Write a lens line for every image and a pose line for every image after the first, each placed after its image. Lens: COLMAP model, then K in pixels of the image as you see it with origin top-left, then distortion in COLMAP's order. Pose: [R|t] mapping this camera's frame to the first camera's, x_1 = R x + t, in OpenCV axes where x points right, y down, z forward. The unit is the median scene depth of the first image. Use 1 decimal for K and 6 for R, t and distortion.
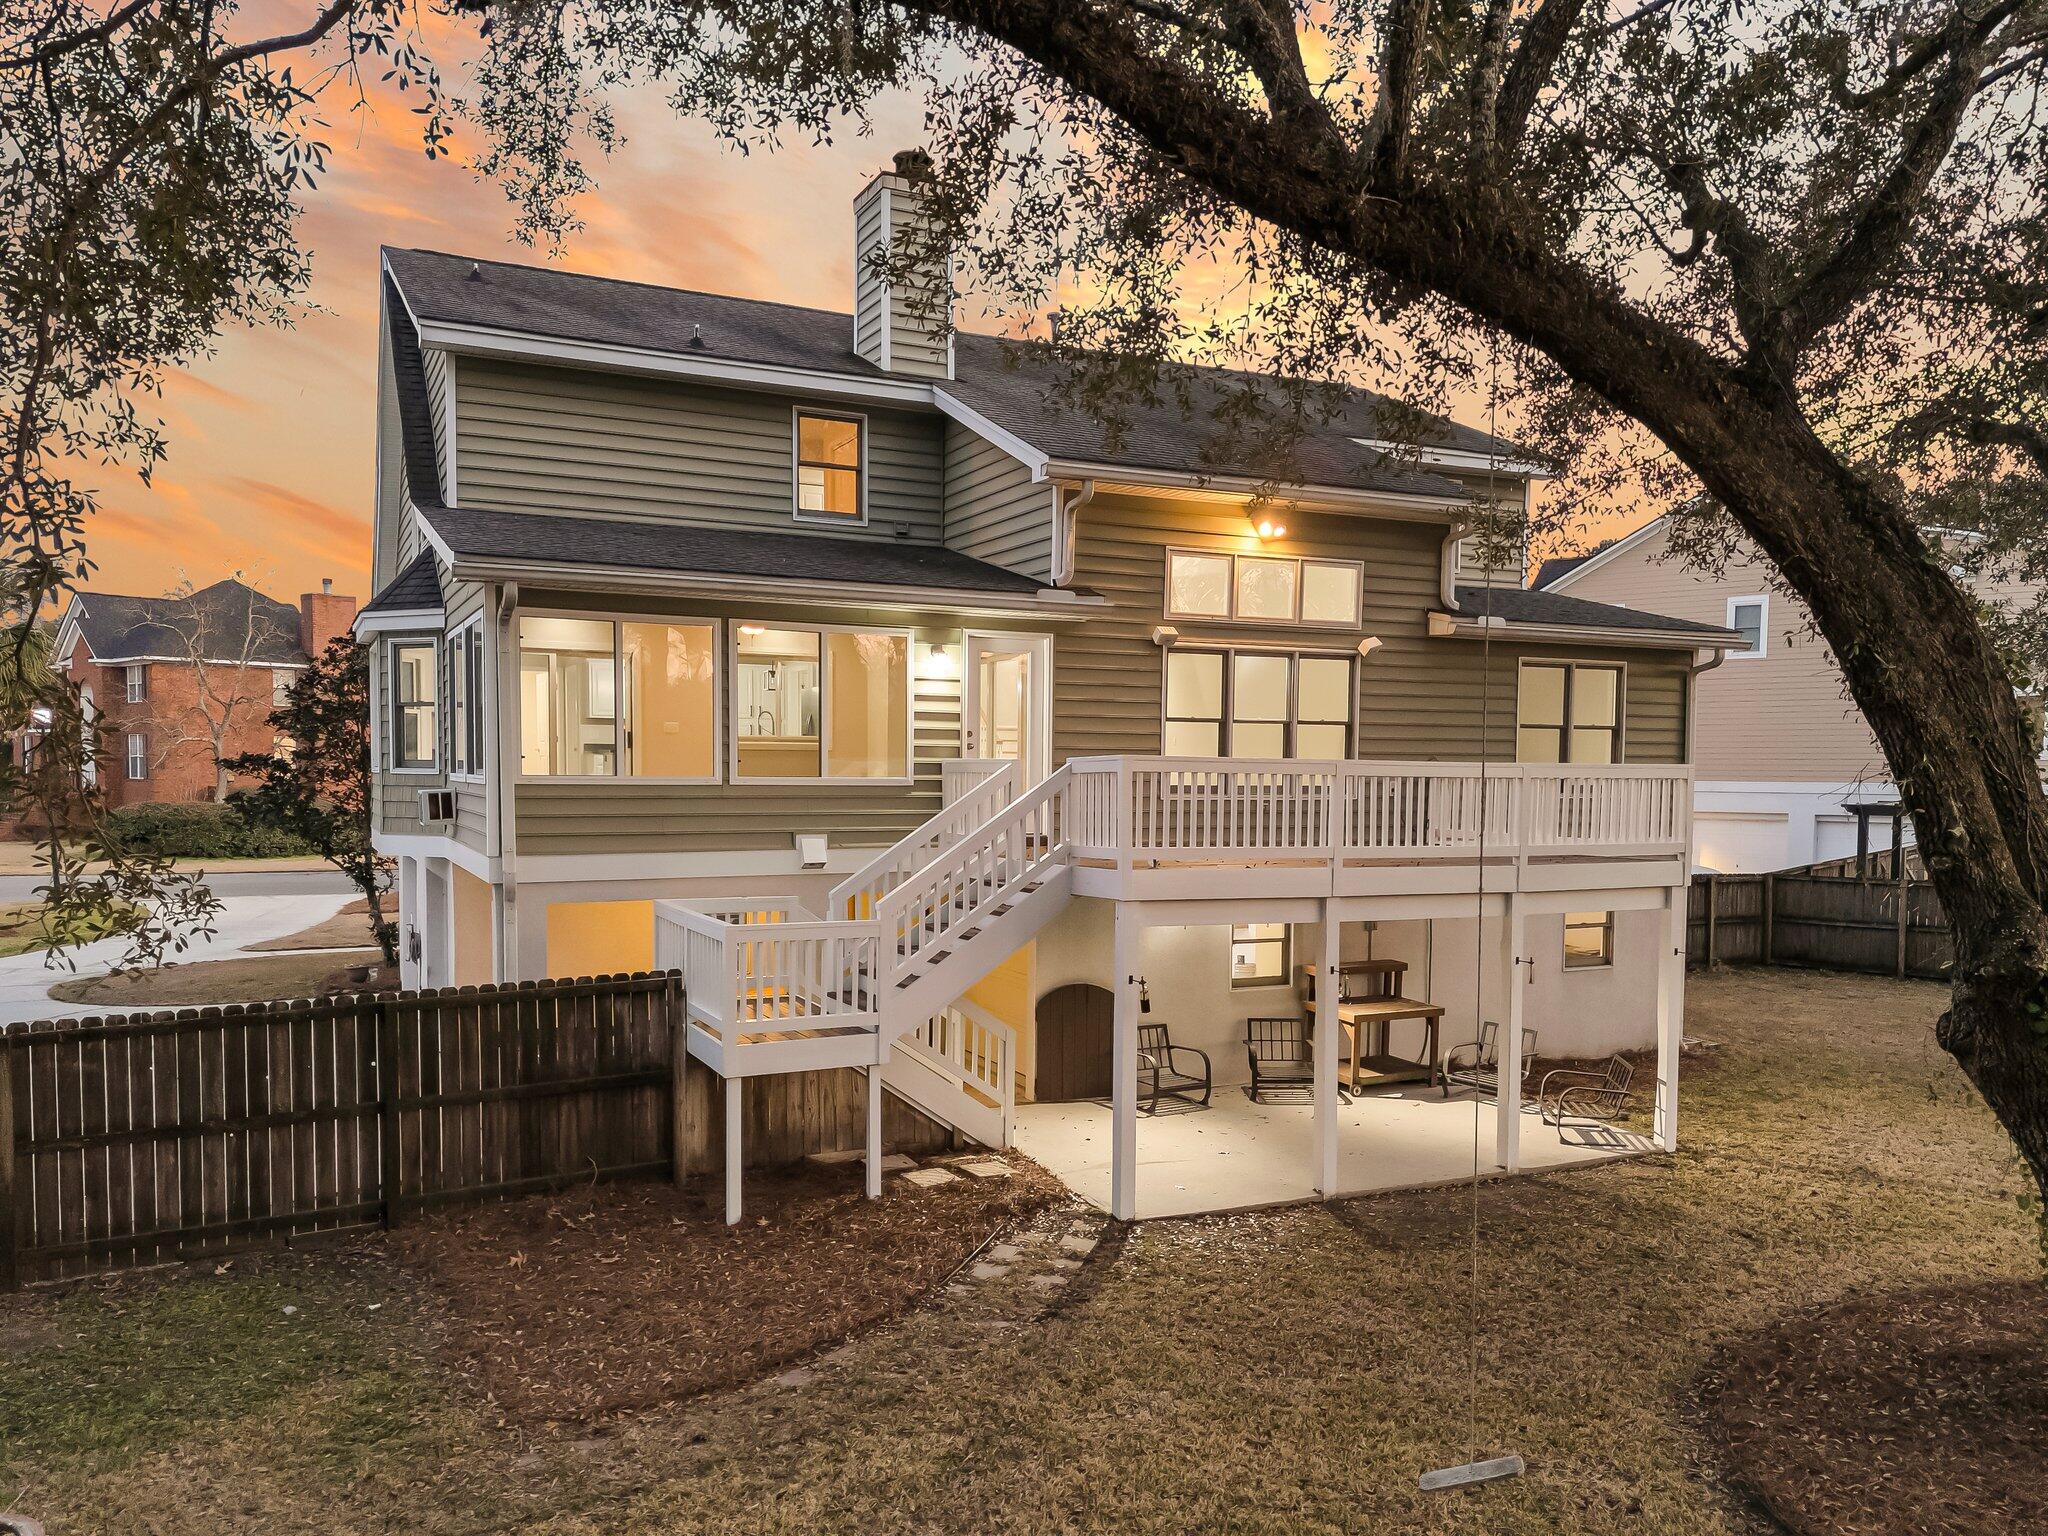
lens RADIAL K [[1550.9, 0, 1038.0], [0, 1550.9, 778.9], [0, 0, 1]] dist [0.072604, -0.063749]
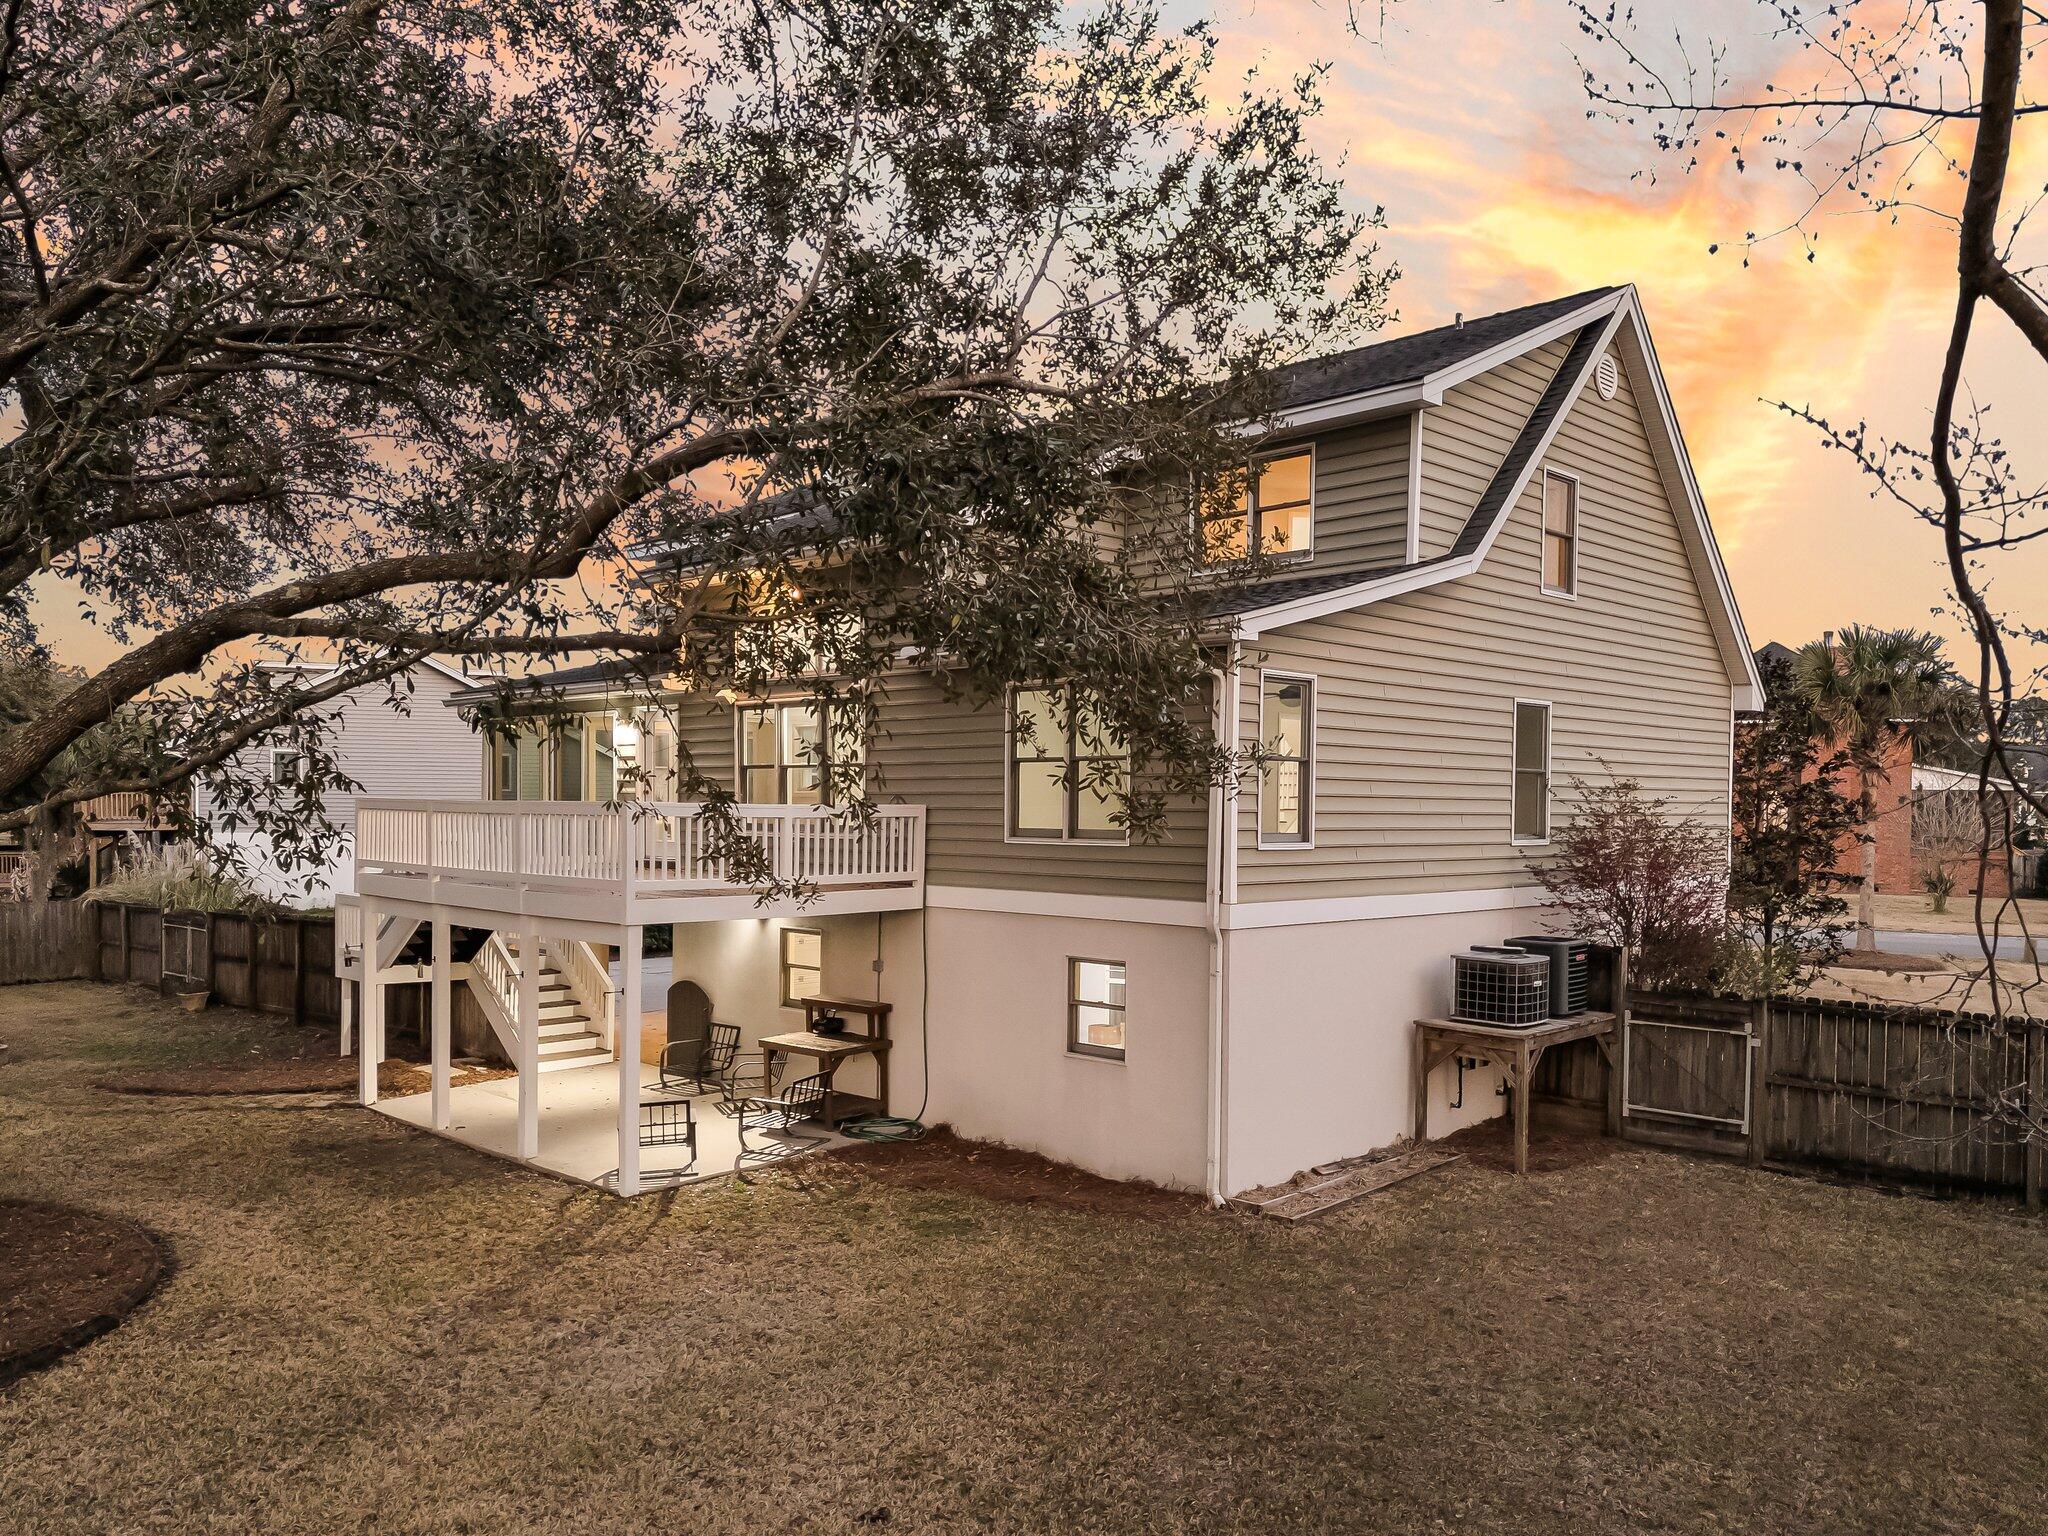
lens RADIAL K [[1550.9, 0, 1024.0], [0, 1550.9, 777.0], [0, 0, 1]] dist [0.072604, -0.063749]
pose [[0.316126, -0.025201, -0.948382, 1.380774], [-0.012879, 0.999441, -0.030850, 0.003310], [0.948630, 0.021967, 0.315625, 0.903862]]
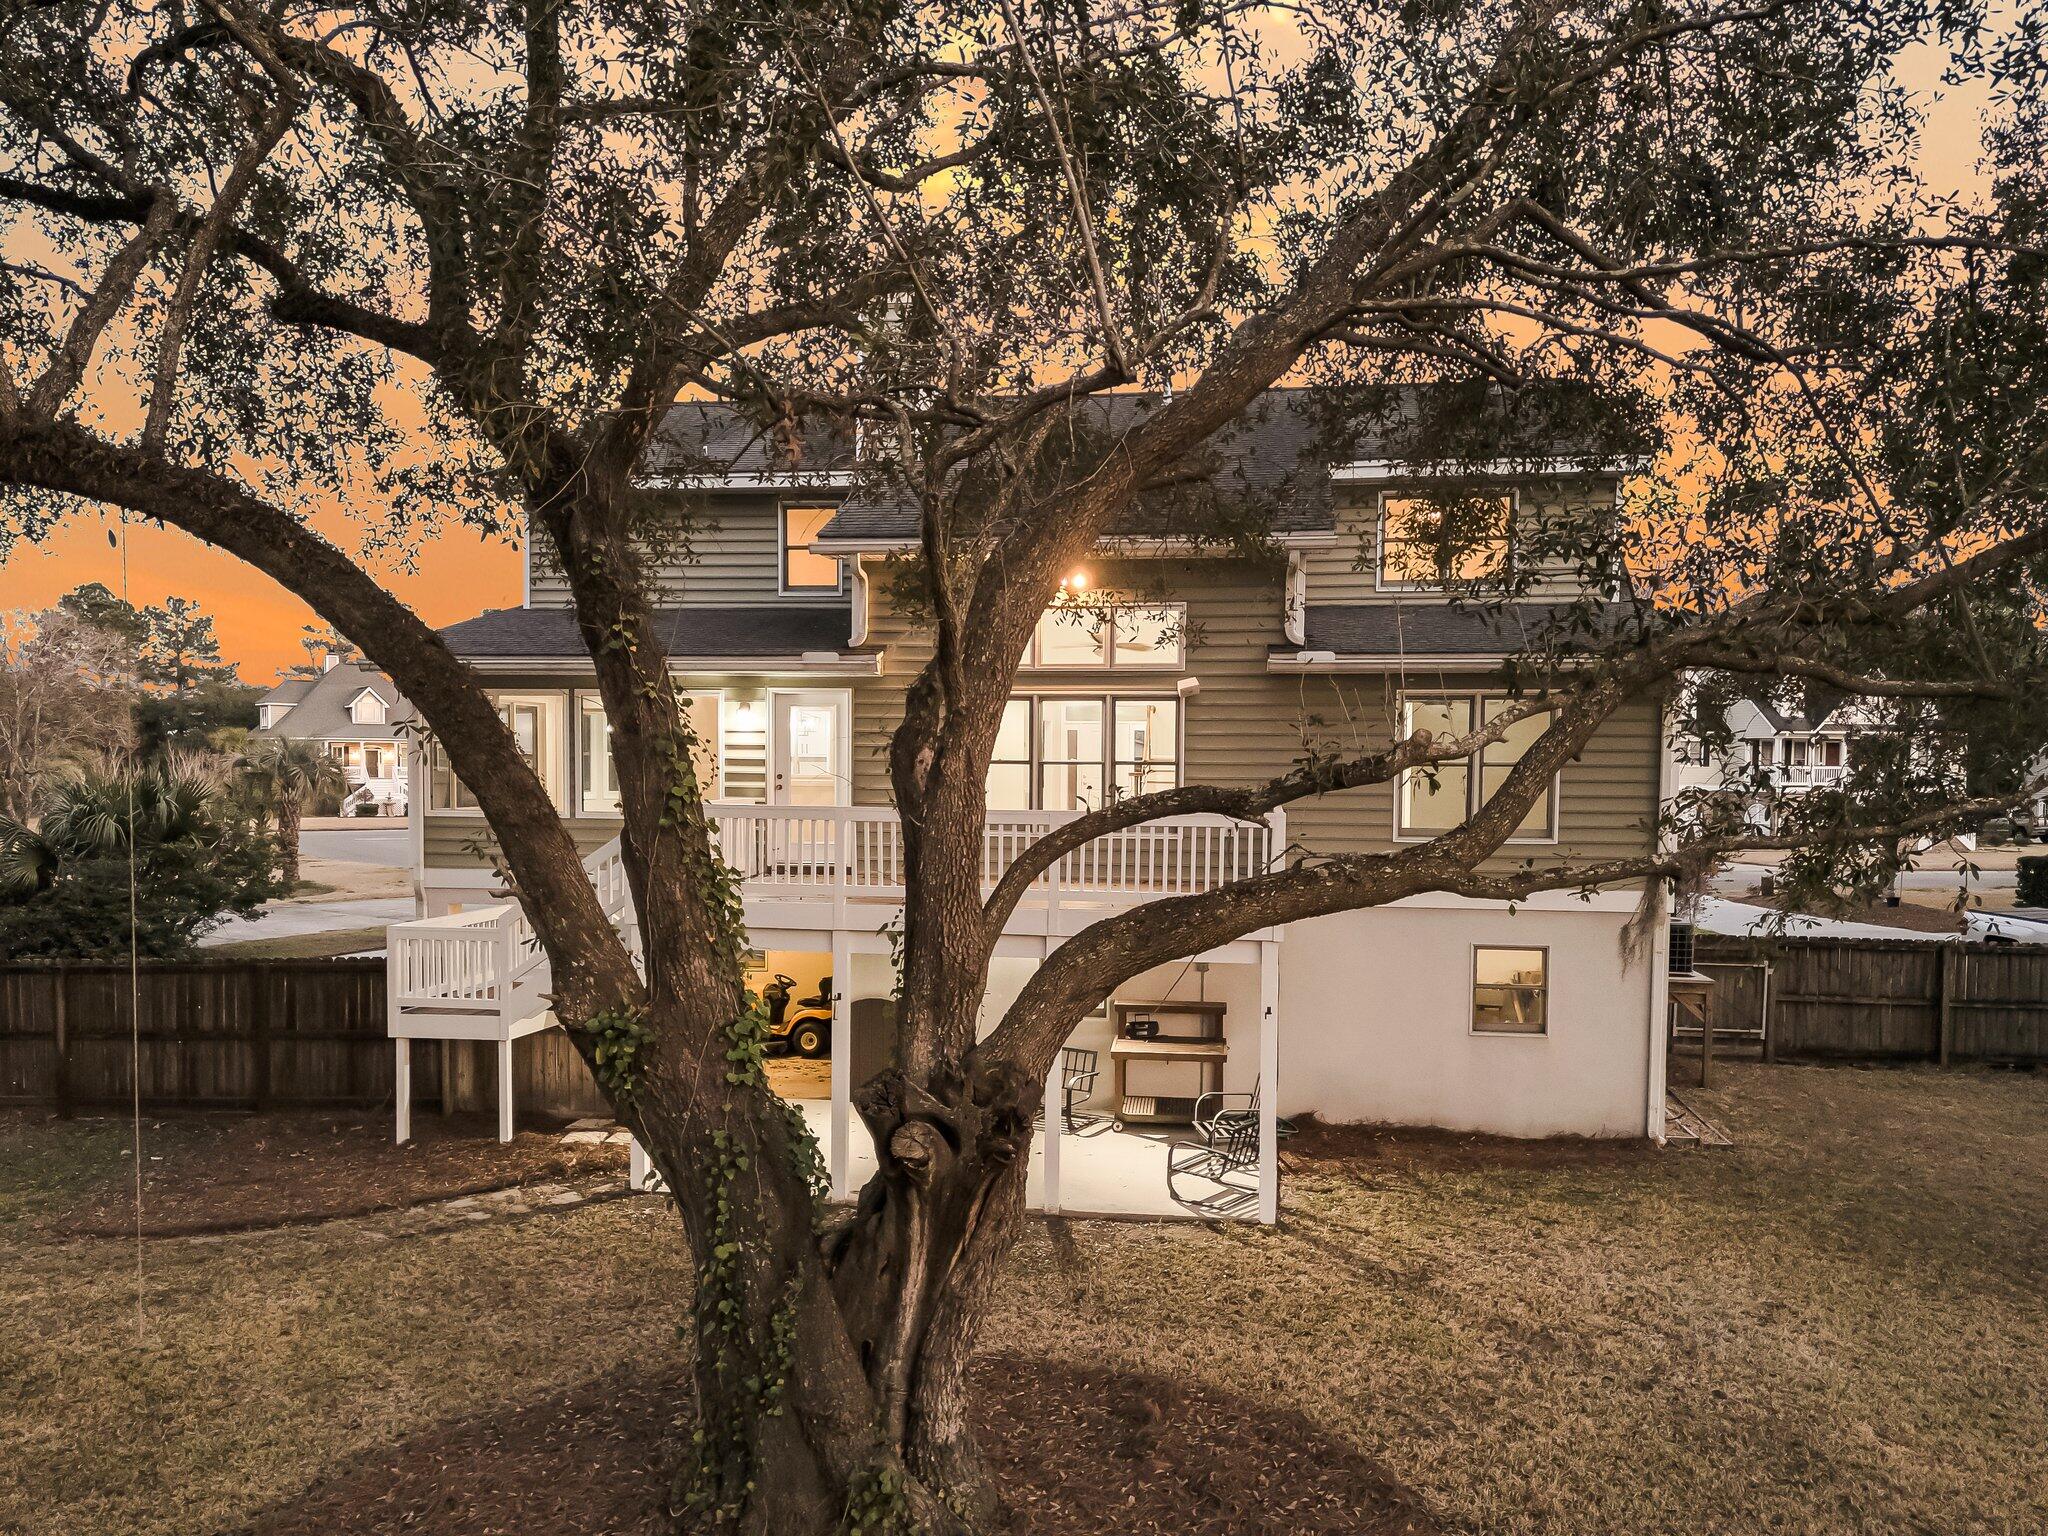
lens RADIAL K [[1550.9, 0, 1030.3], [0, 1550.9, 752.8], [0, 0, 1]] dist [0.072604, -0.063749]
pose [[0.827353, -0.006416, -0.561646, 0.795058], [-0.006768, 0.999748, -0.021391, -0.023609], [0.561642, 0.021499, 0.827101, 0.134418]]
